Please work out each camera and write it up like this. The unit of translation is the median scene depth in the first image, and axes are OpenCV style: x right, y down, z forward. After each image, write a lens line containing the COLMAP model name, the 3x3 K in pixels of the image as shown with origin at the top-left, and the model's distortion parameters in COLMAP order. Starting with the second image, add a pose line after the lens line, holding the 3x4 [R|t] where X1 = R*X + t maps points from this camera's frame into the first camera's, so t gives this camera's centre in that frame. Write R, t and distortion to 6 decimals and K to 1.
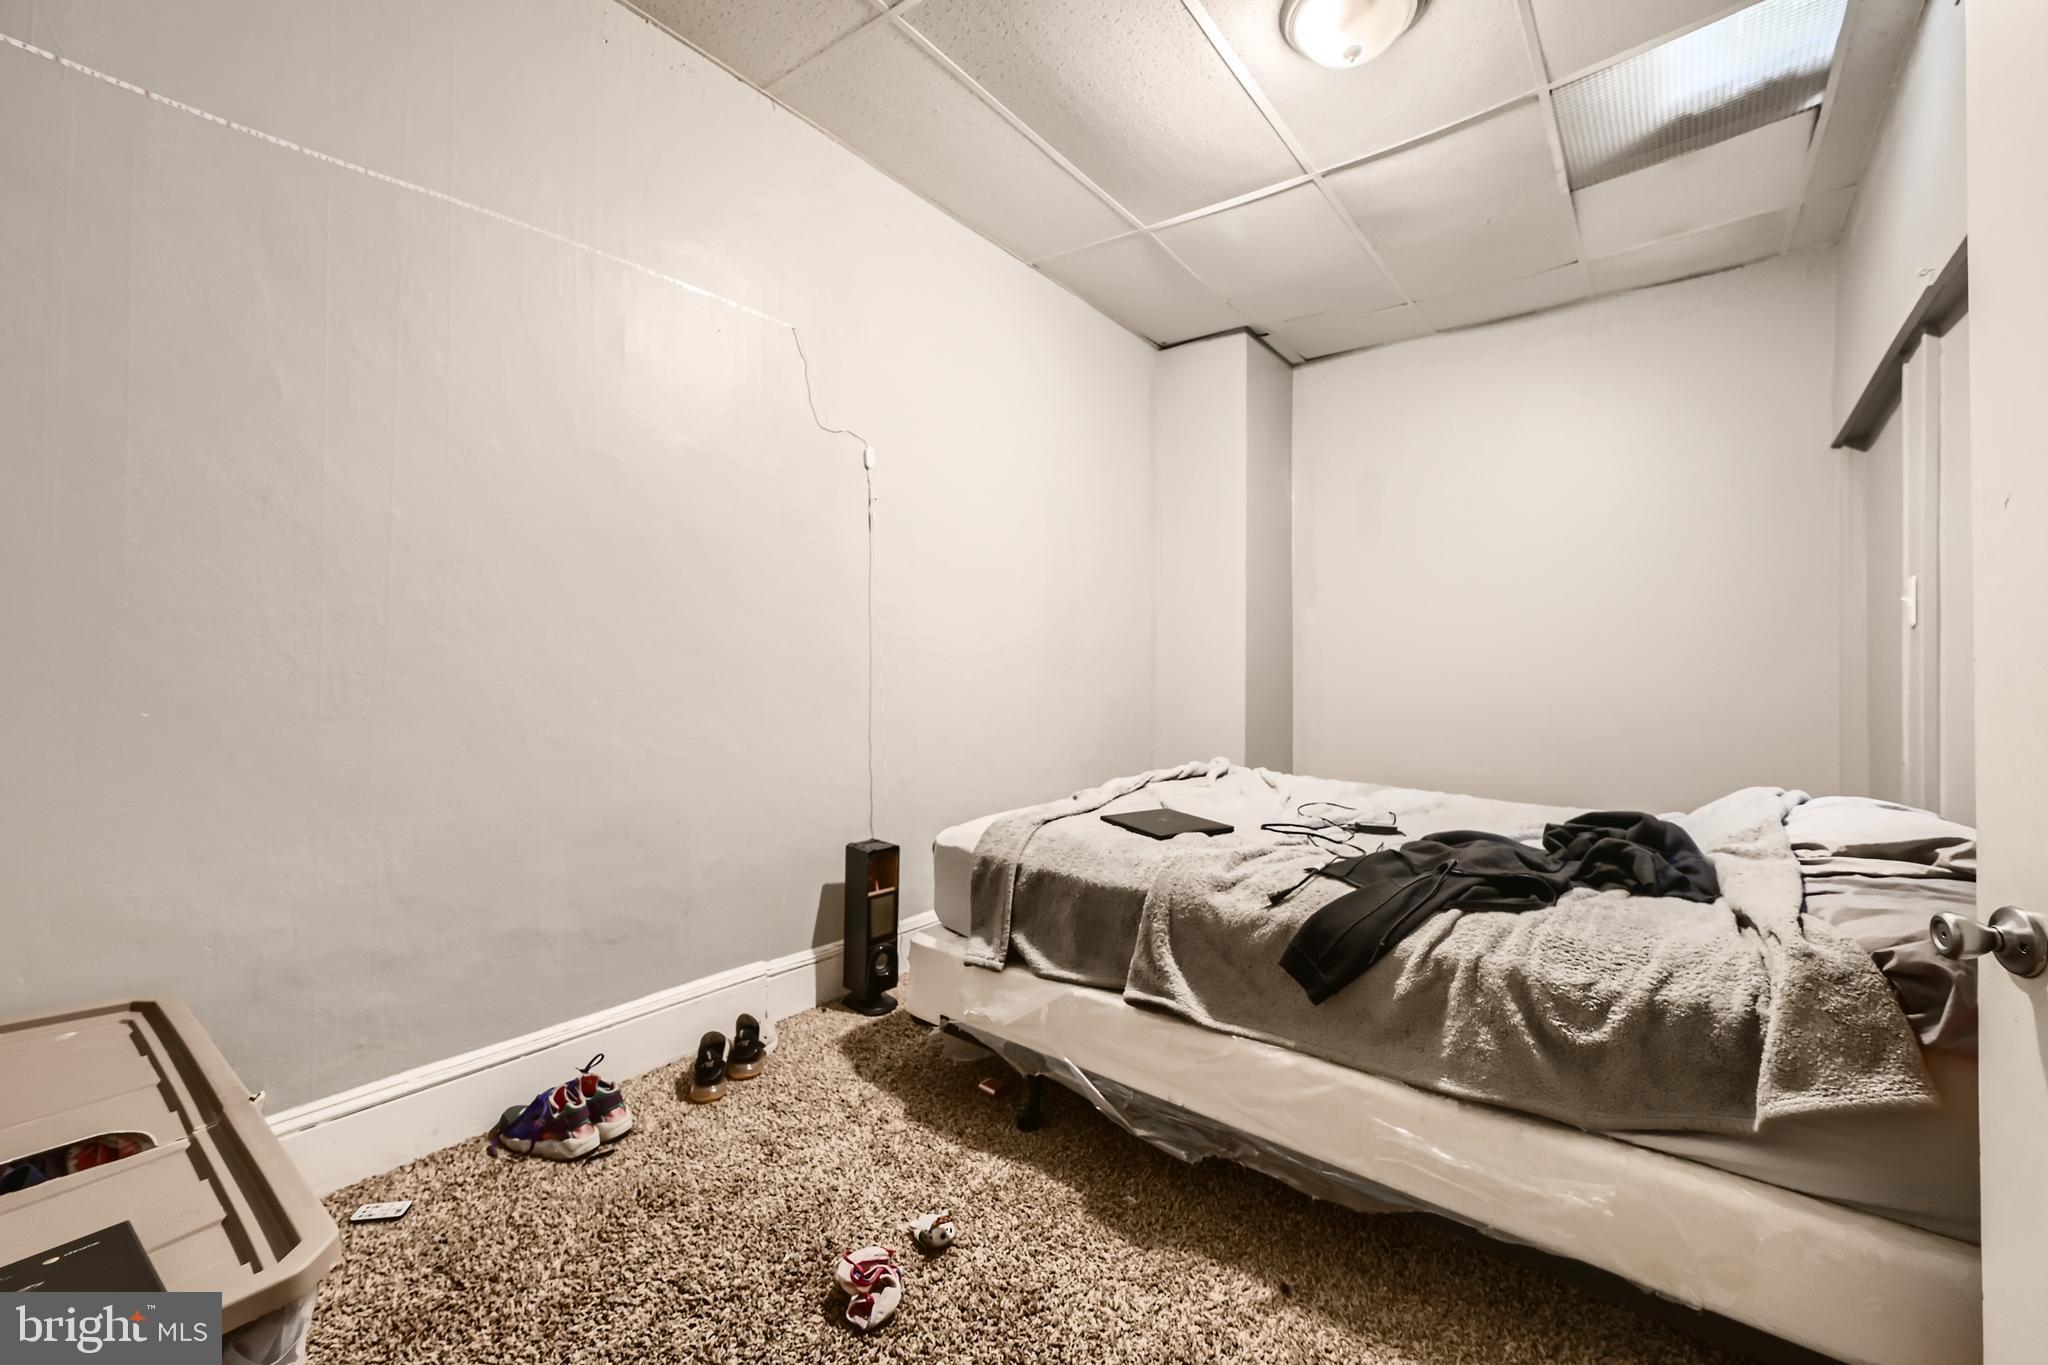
lens RADIAL K [[811.3, 0, 1022.2], [0, 811.3, 666.9], [0, 0, 1]] dist [0.000619, 0.000152]
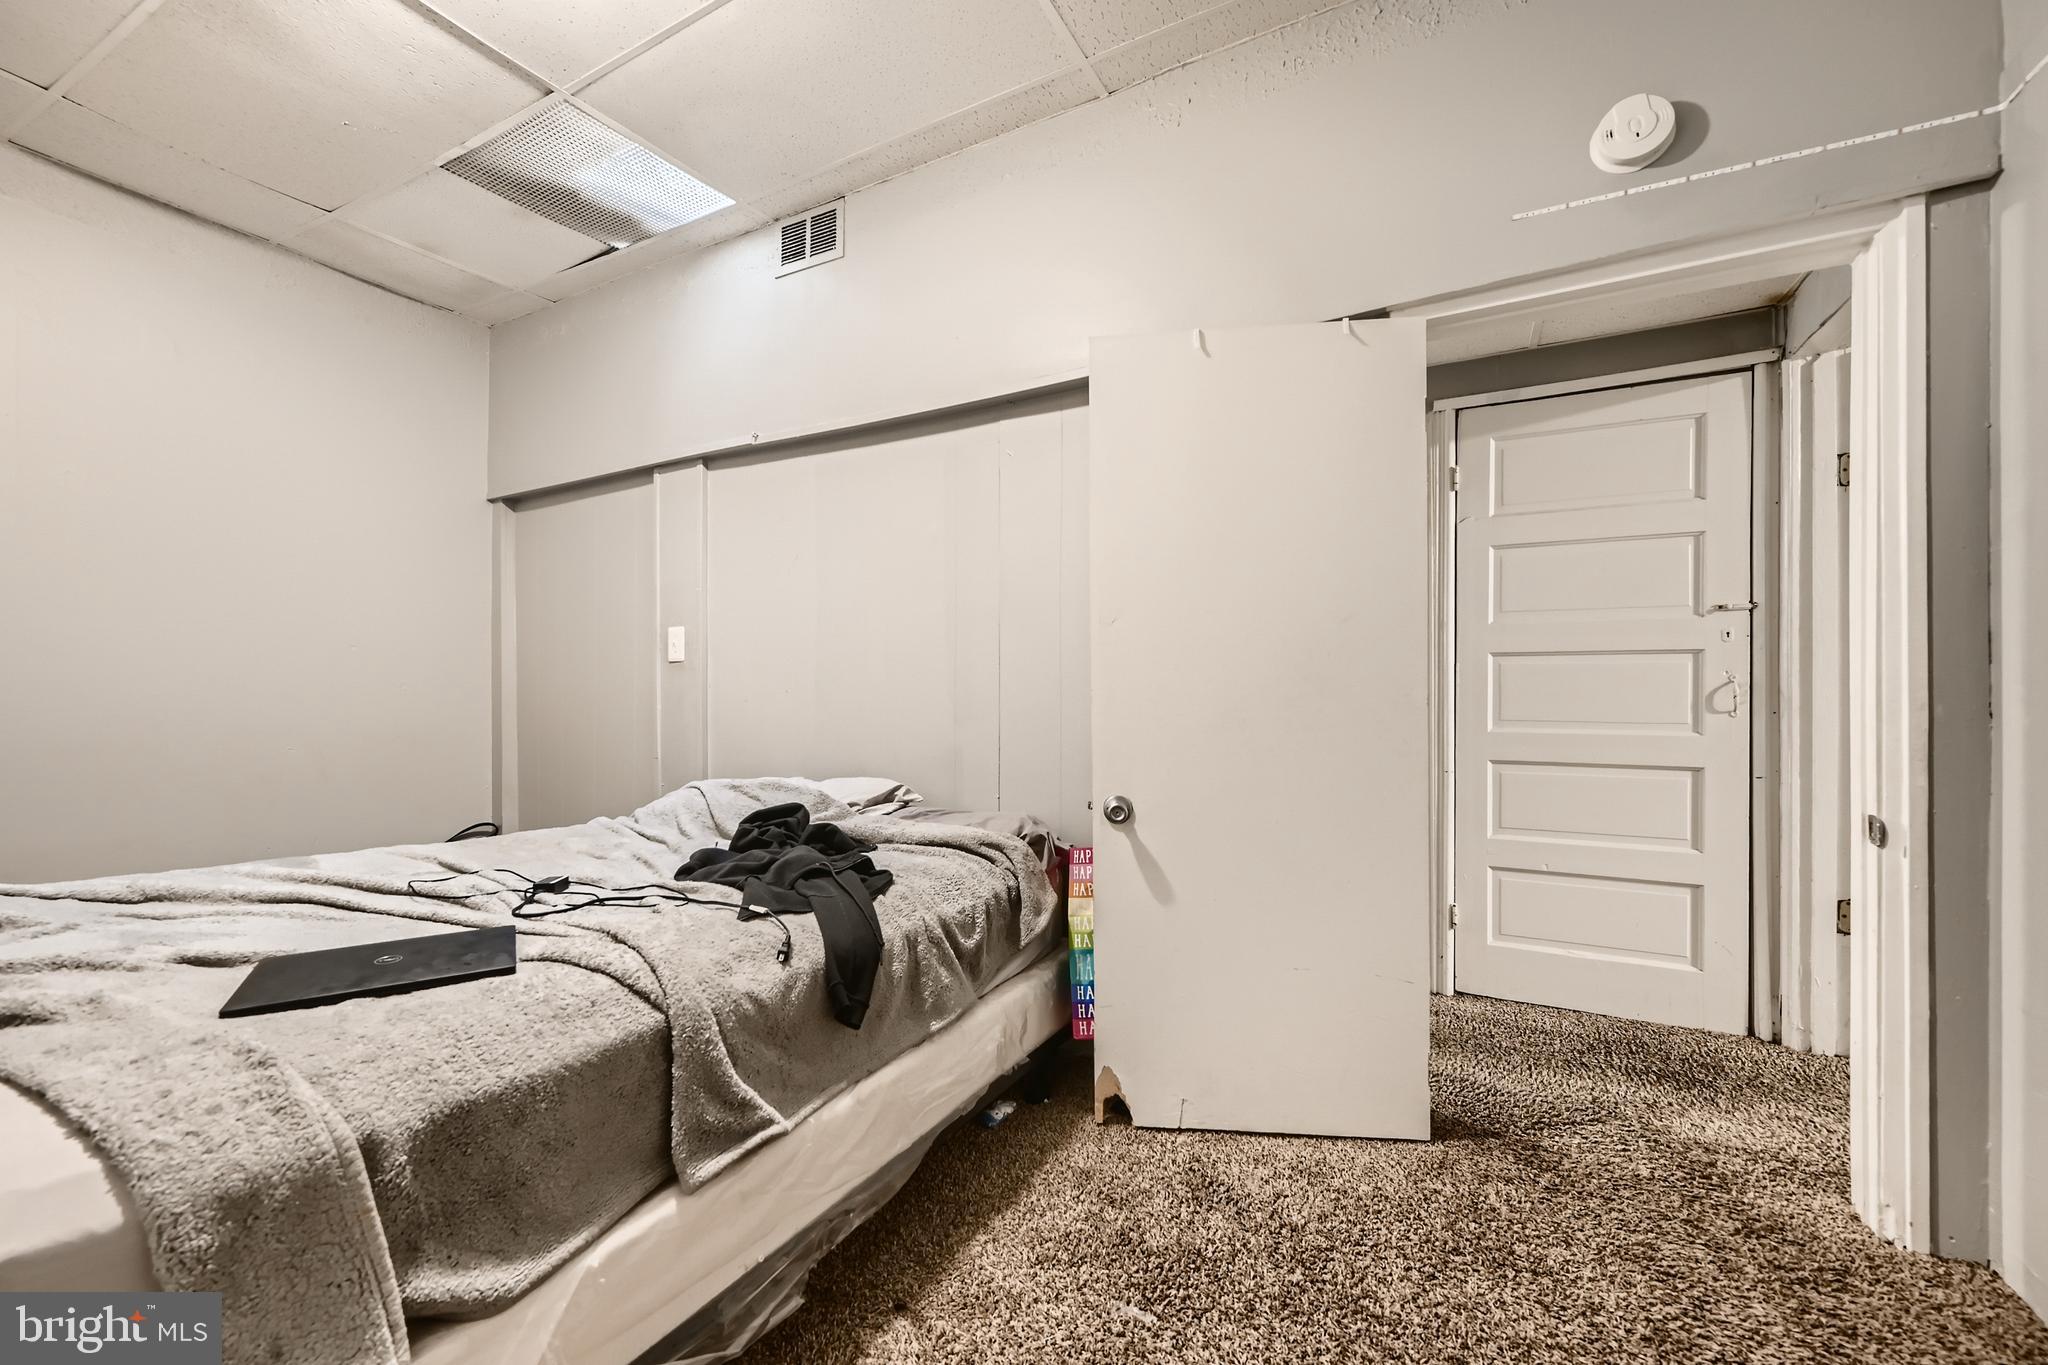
lens RADIAL K [[811.3, 0, 1021.3], [0, 811.3, 699.0], [0, 0, 1]] dist [0.000619, 0.000152]
pose [[-0.161409, -0.010063, 0.986836, -0.611782], [-0.009044, 0.999921, 0.008717, -0.001747], [-0.986846, -0.007518, -0.161488, 0.901254]]
